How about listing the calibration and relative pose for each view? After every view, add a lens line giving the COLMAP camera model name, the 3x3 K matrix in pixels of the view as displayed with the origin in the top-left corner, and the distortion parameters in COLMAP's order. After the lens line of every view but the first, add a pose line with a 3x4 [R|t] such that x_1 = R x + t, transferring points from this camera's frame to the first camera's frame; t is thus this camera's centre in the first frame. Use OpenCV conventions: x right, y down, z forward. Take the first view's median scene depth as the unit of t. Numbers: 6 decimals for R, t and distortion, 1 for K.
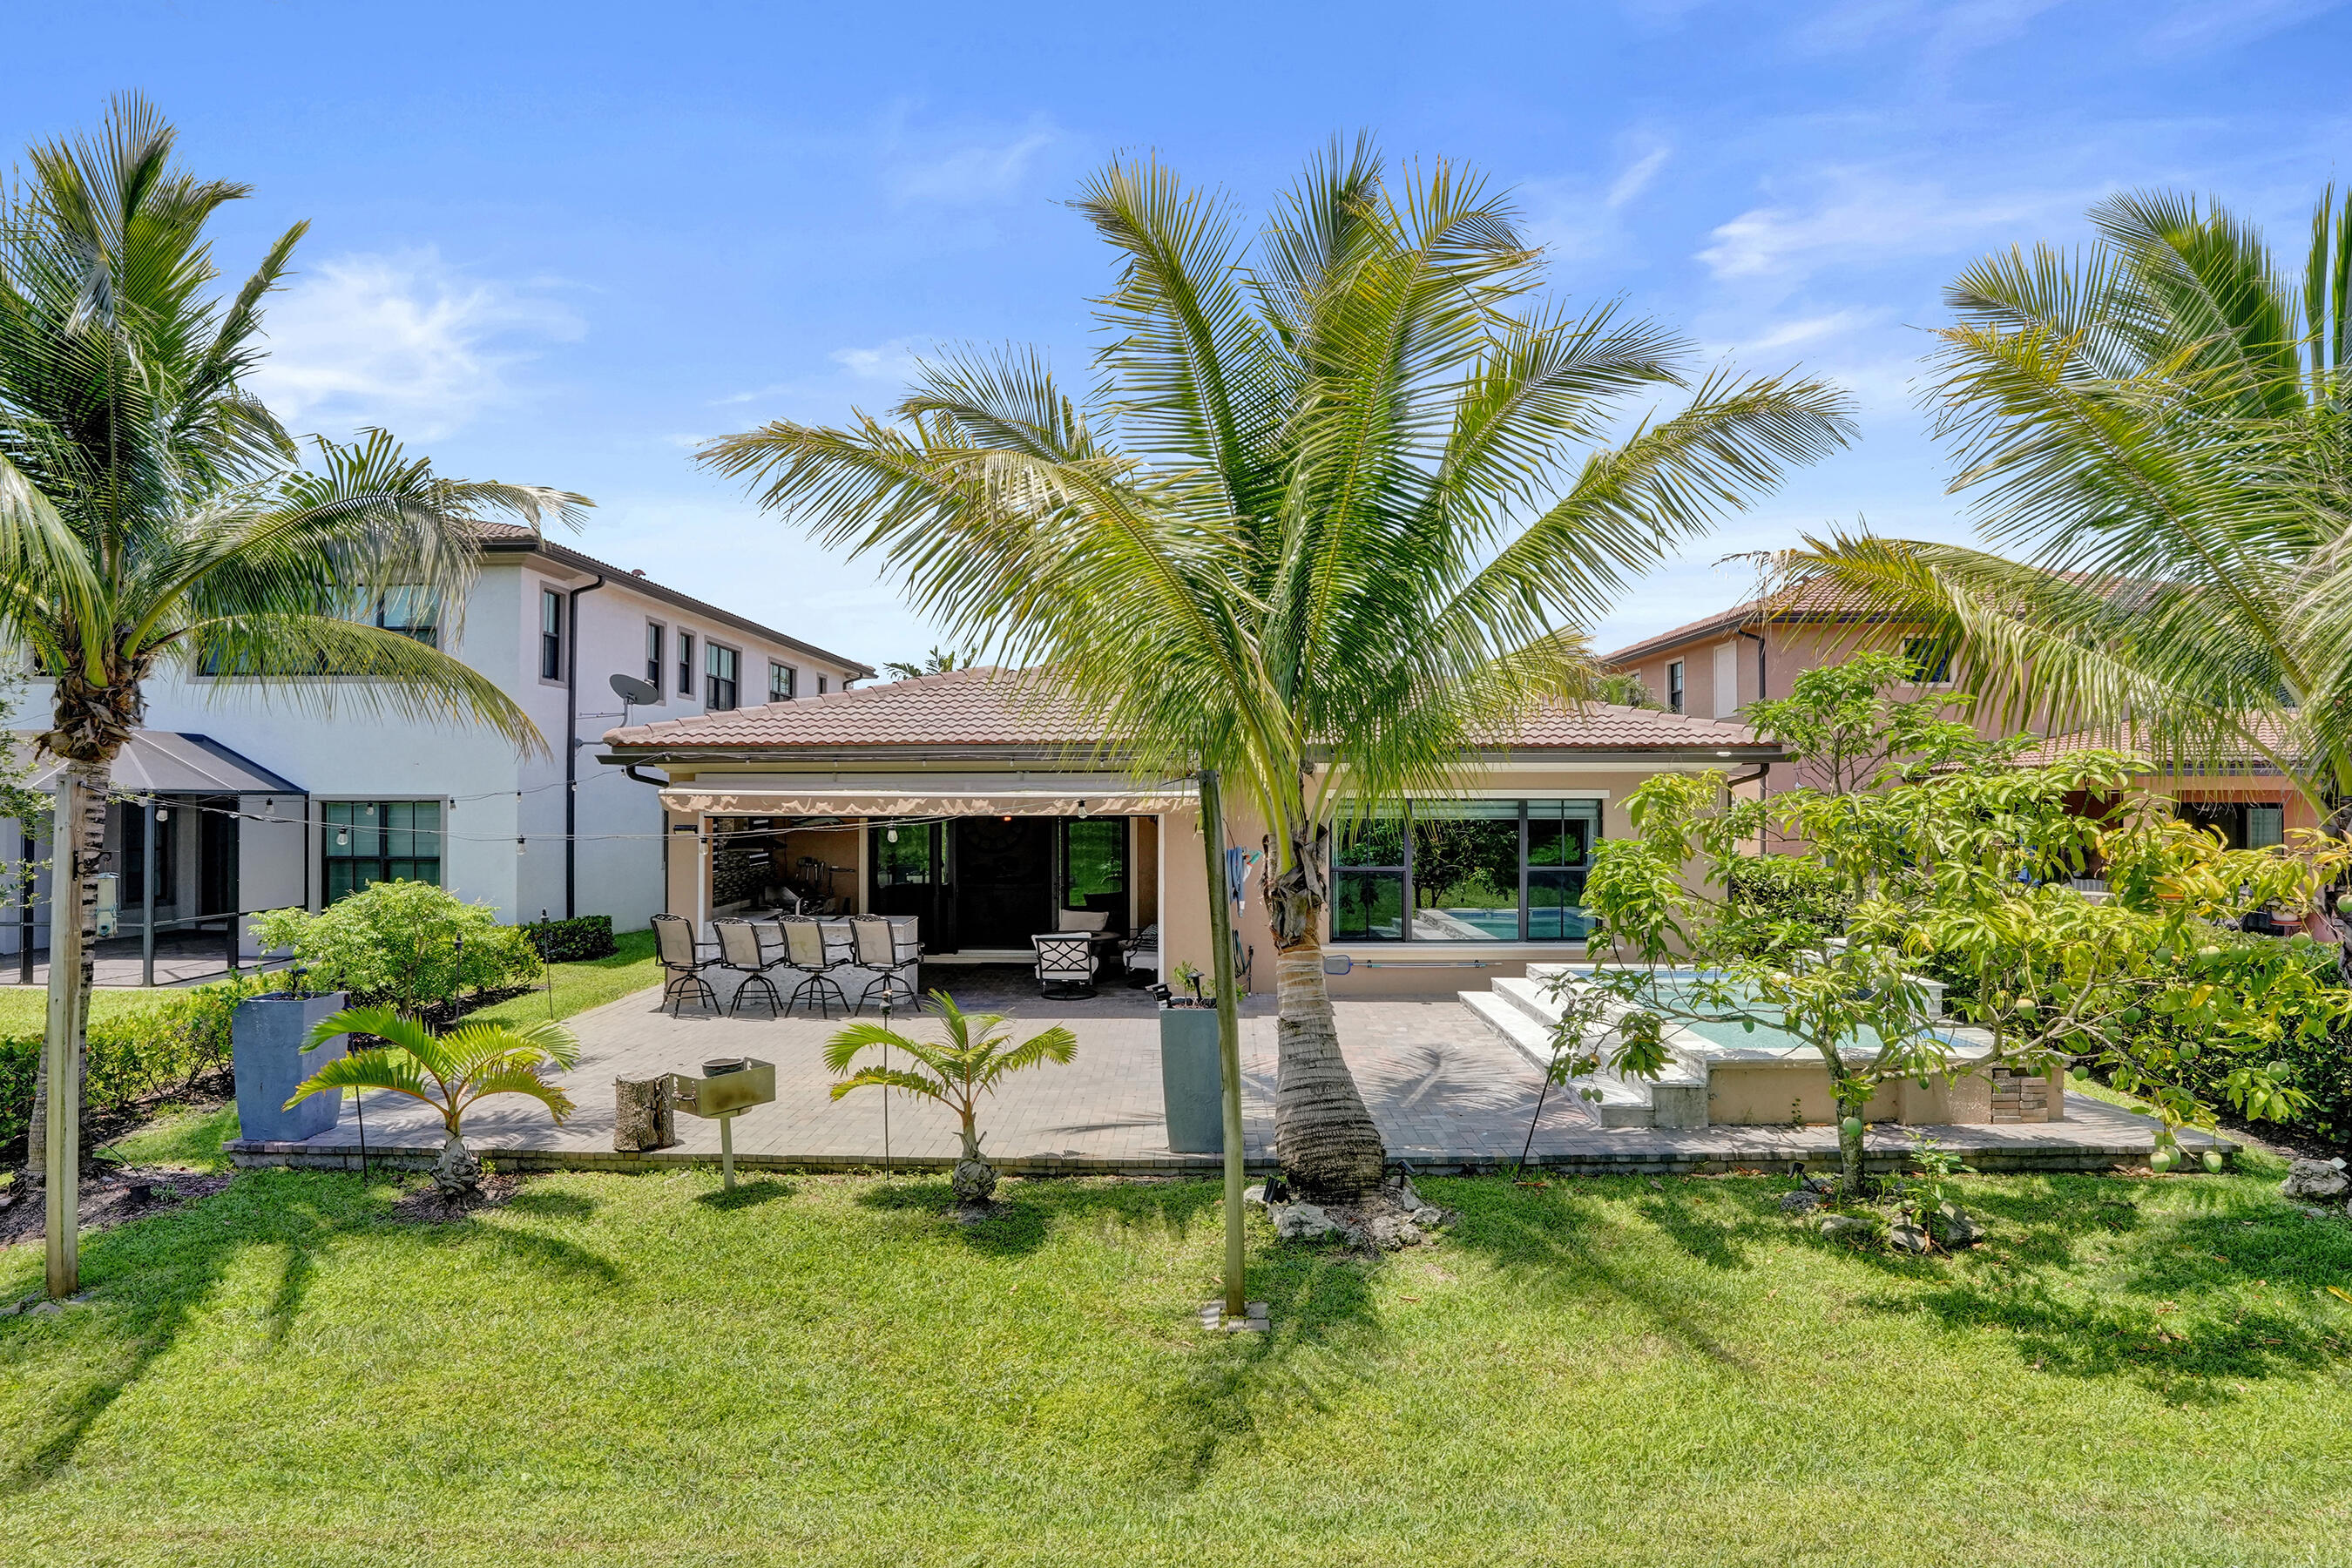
lens RADIAL K [[1248.0, 0, 1186.8], [0, 1248.0, 775.1], [0, 0, 1]] dist [-0.064002, 0.028801]
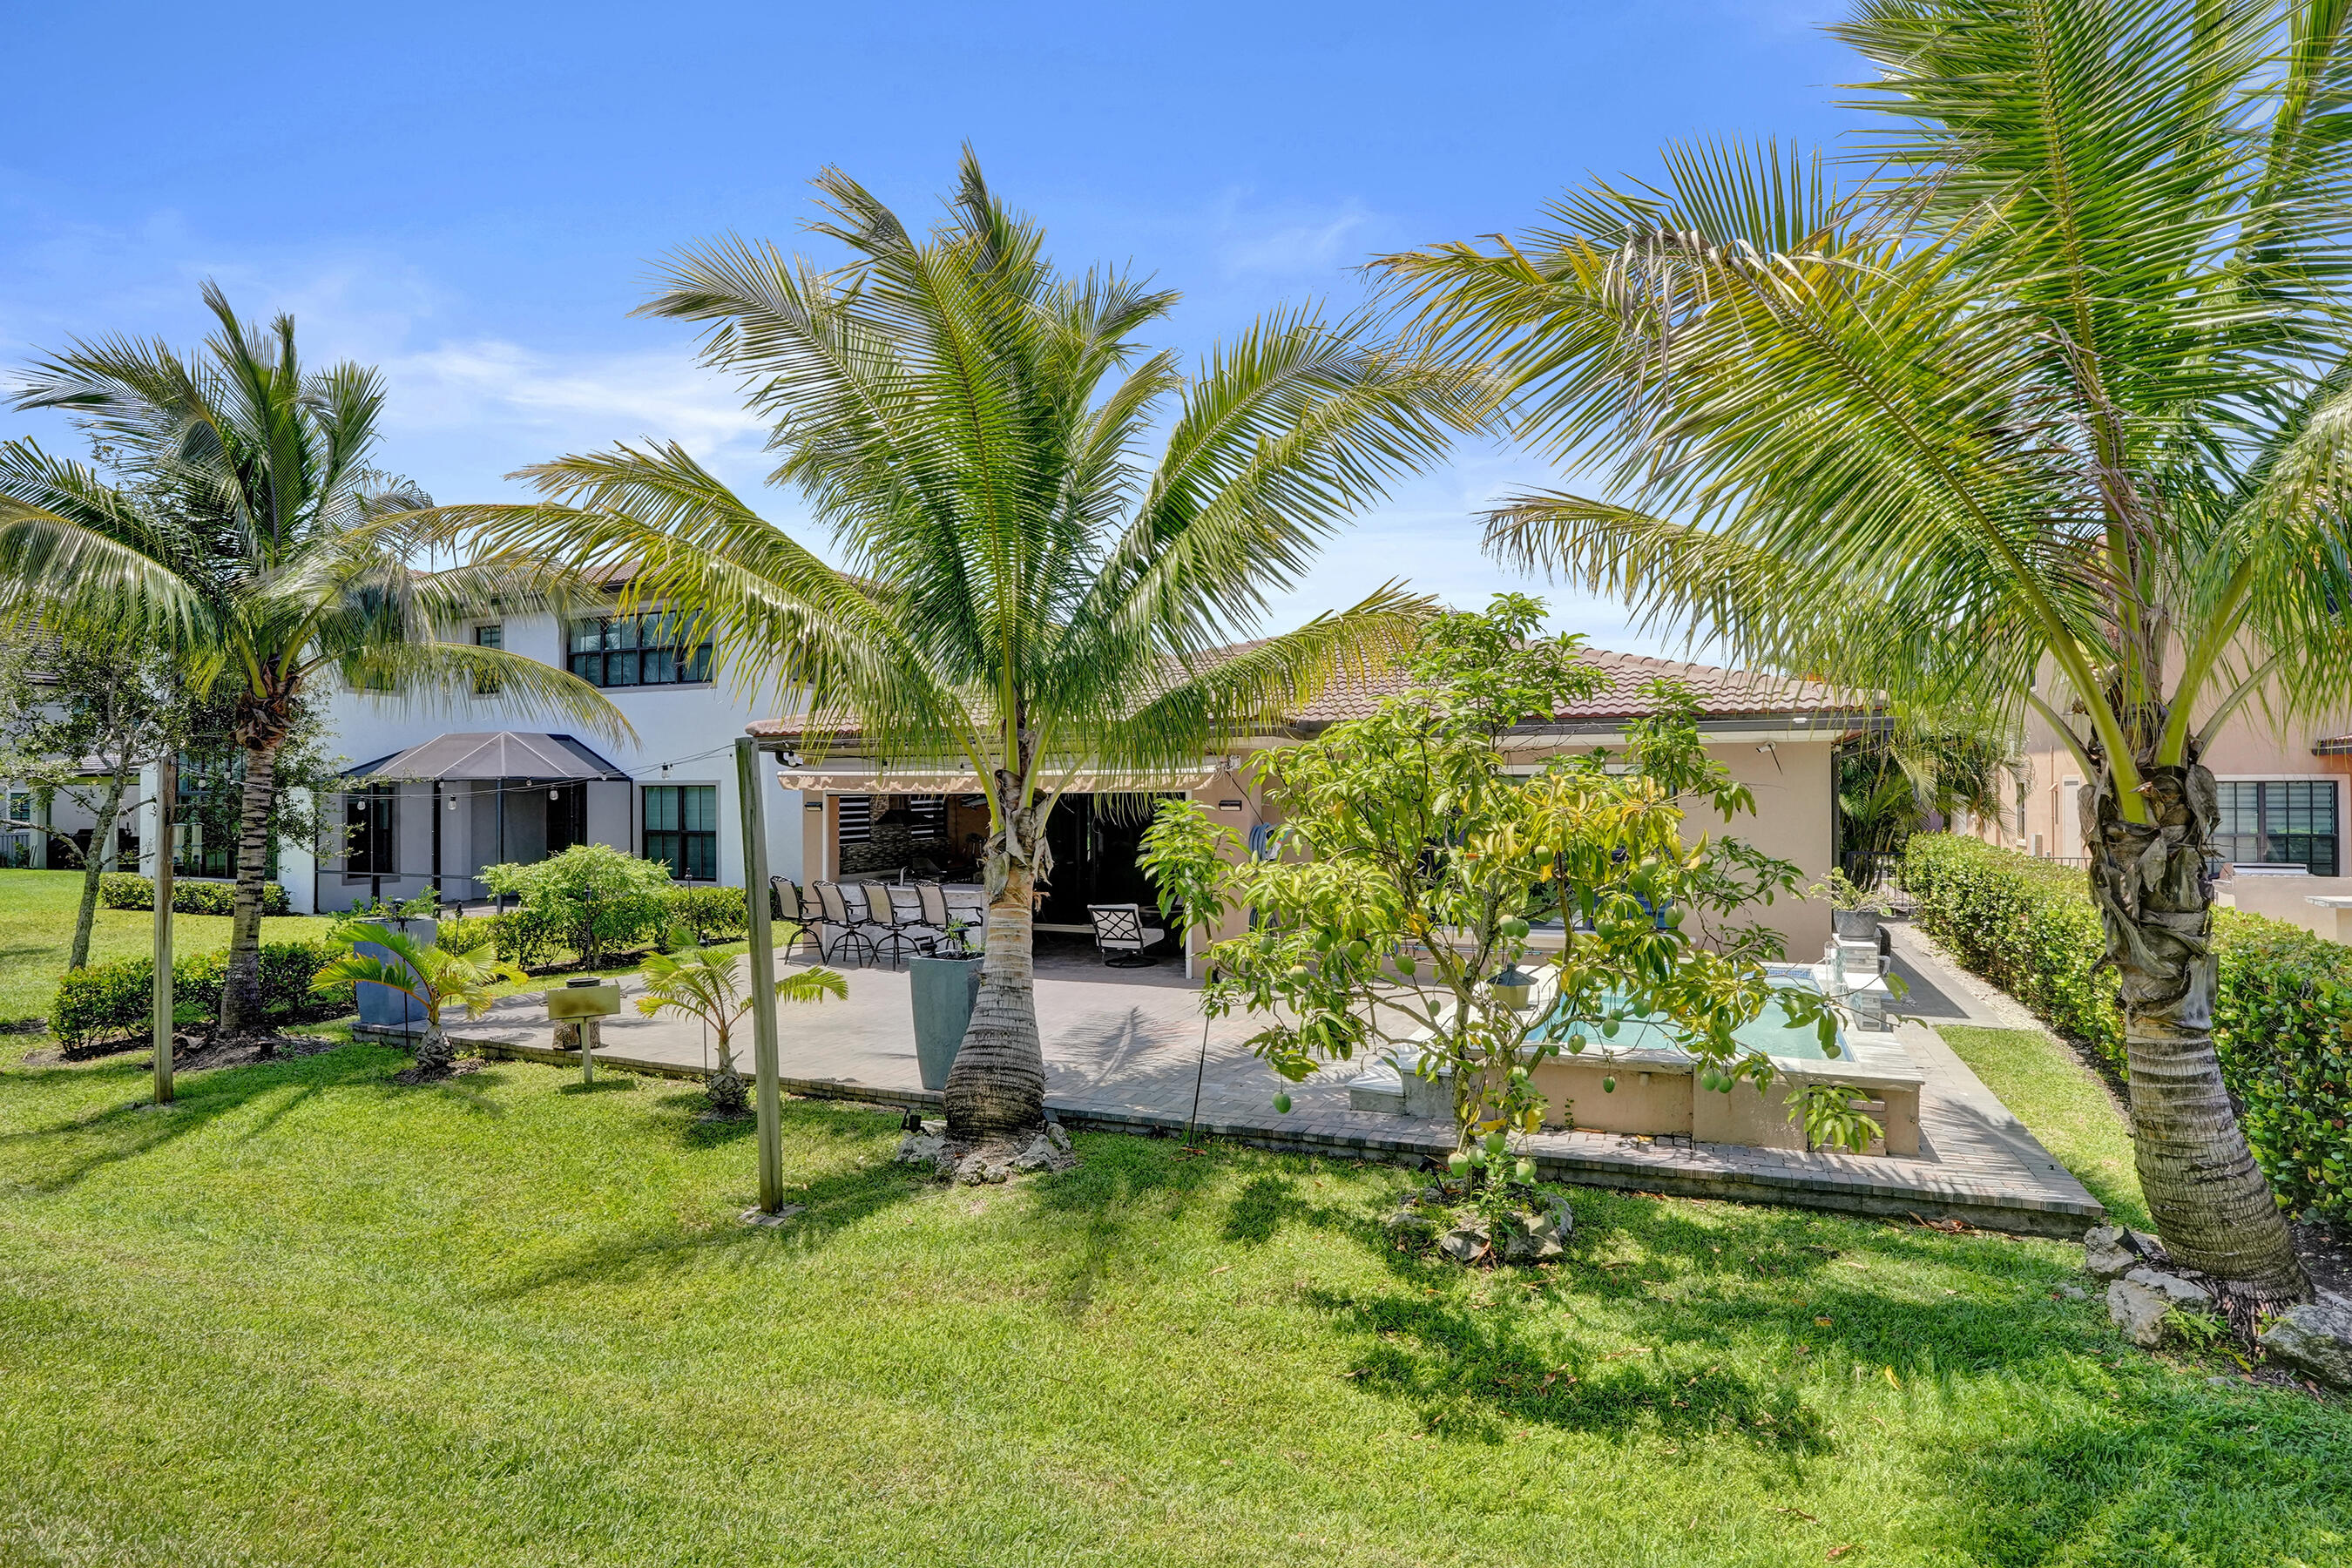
lens RADIAL K [[1248.0, 0, 1186.8], [0, 1248.0, 775.1], [0, 0, 1]] dist [-0.064002, 0.028801]
pose [[0.925761, -0.007487, -0.378035, 0.631456], [0.009814, 0.999943, 0.004229, 0.022648], [0.377982, -0.007625, 0.925782, 0.068115]]
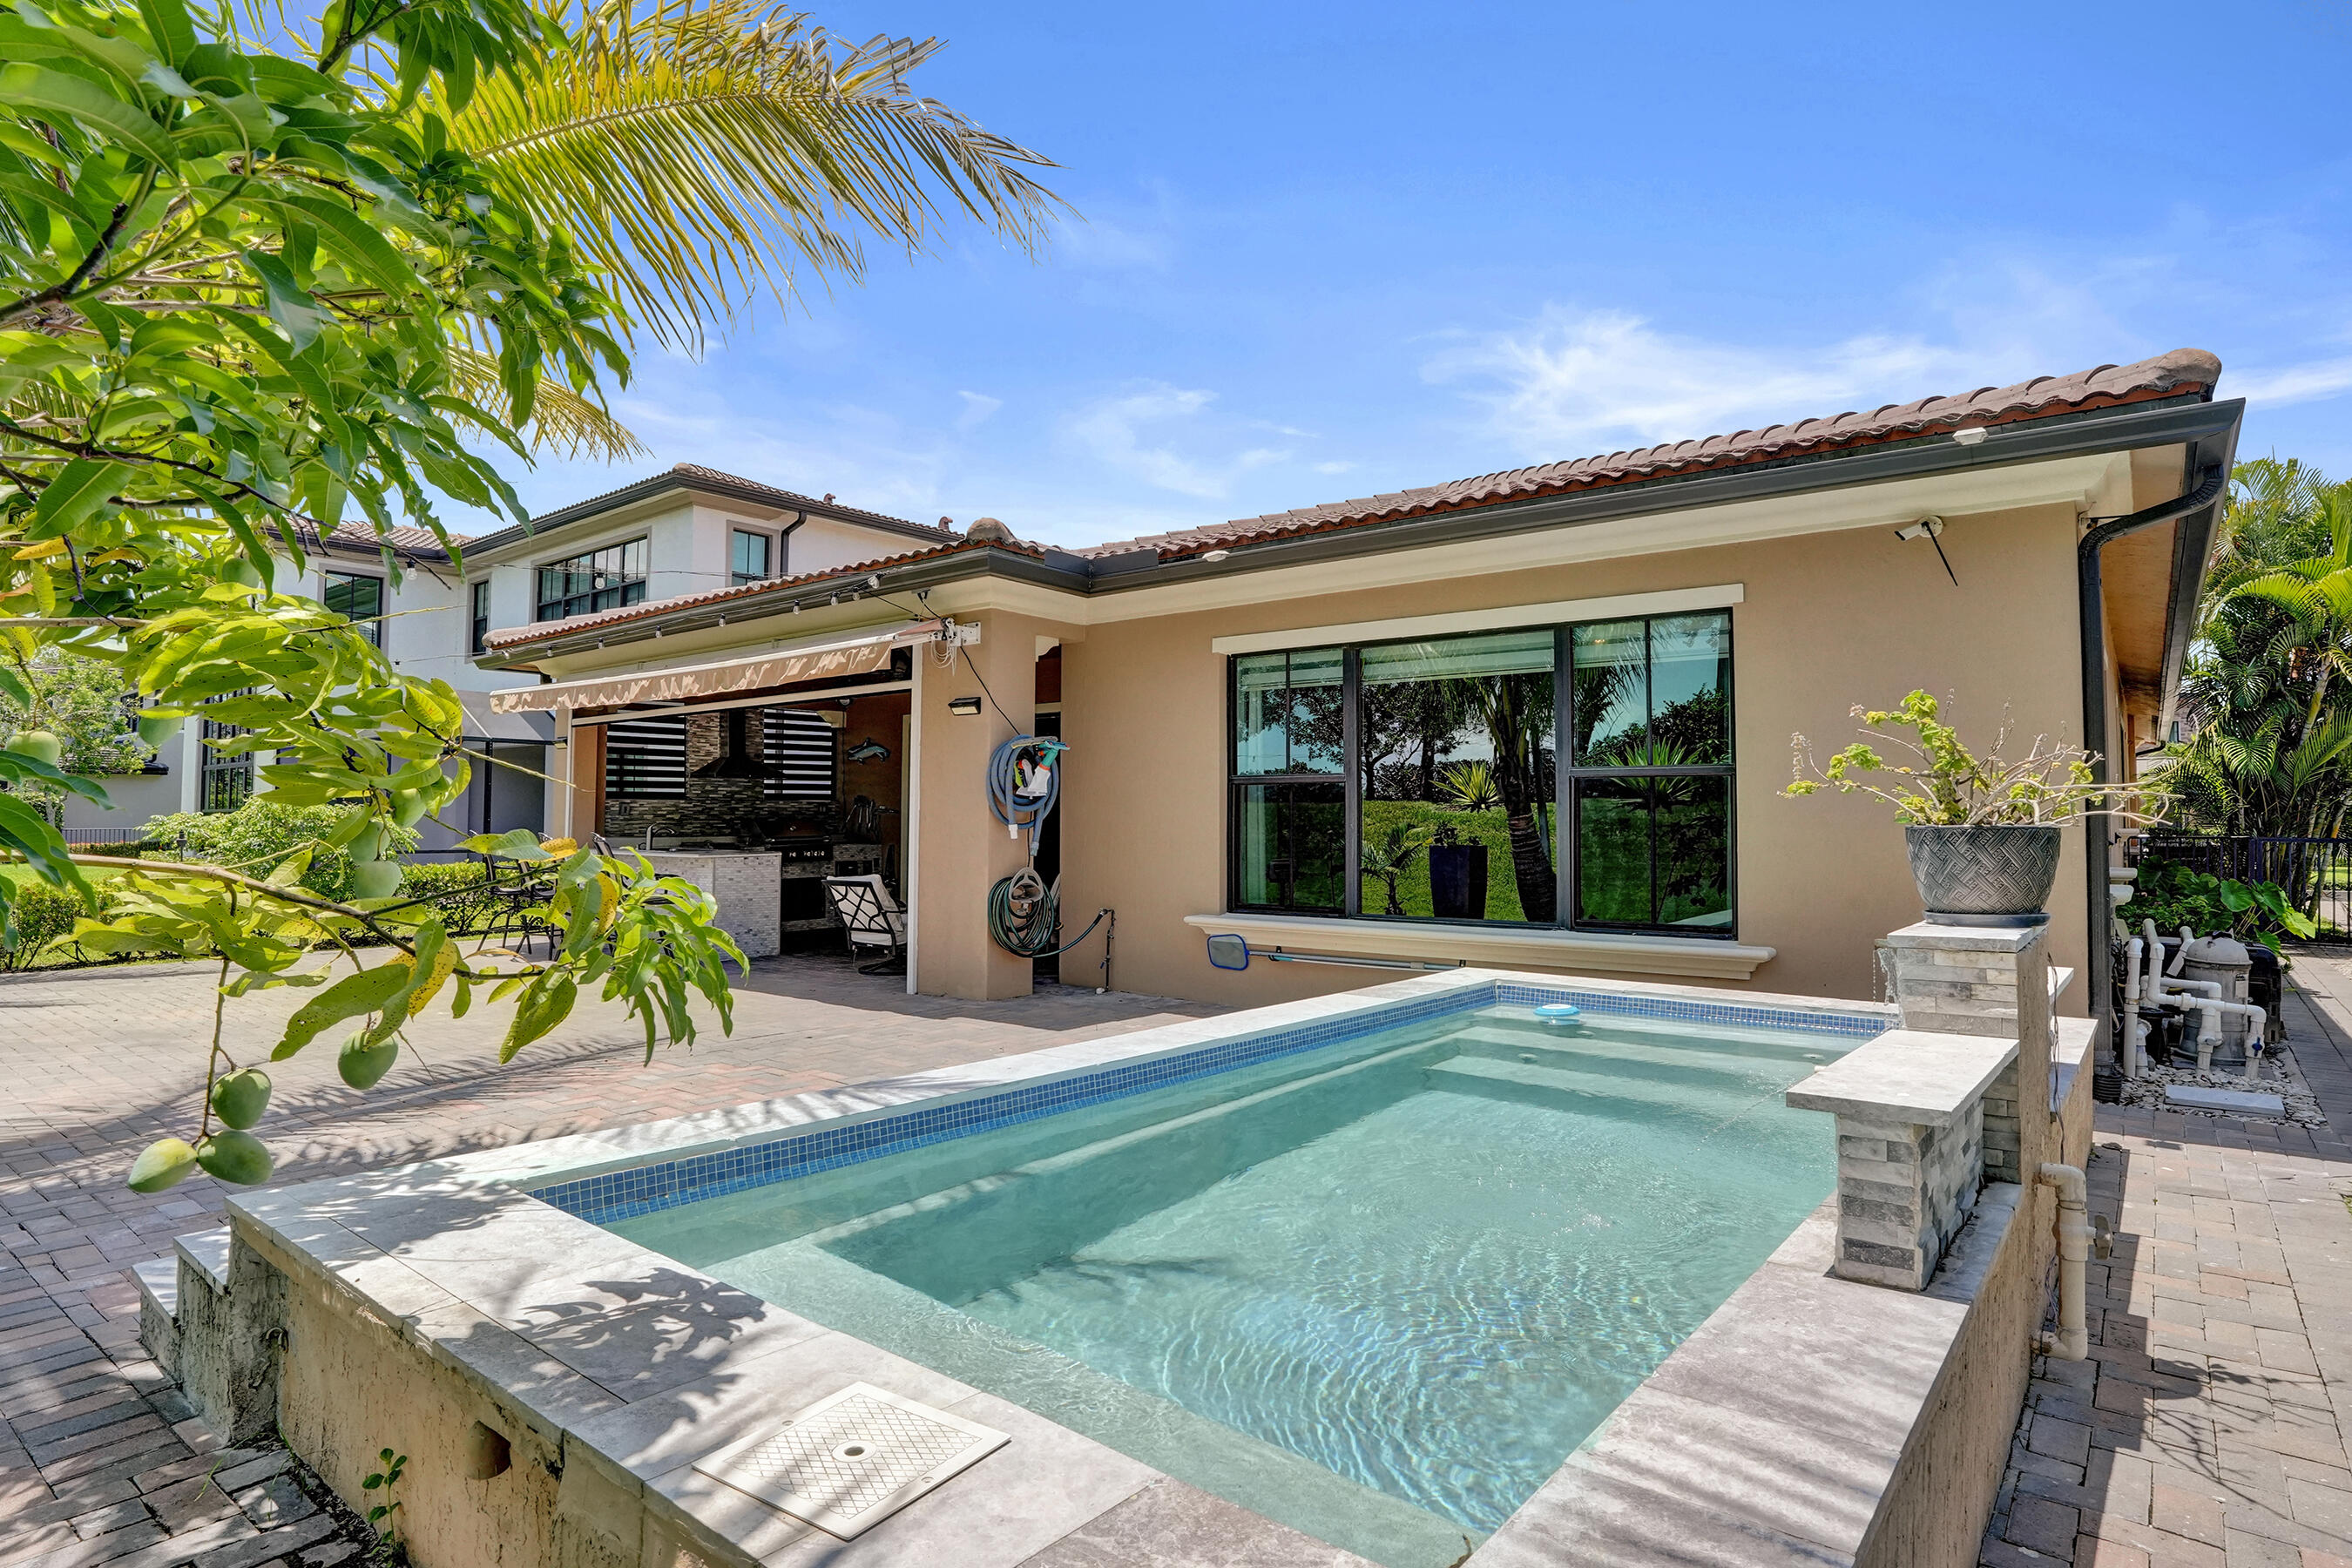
lens RADIAL K [[1253.8, 0, 1176.0], [0, 1253.8, 784.0], [0, 0, 1]] dist [-0.065918, 0.032130]
pose [[0.791380, -0.015503, -0.611128, 0.815448], [0.010672, 0.999876, -0.011545, 0.153178], [0.611232, 0.002615, 0.791447, 0.974786]]
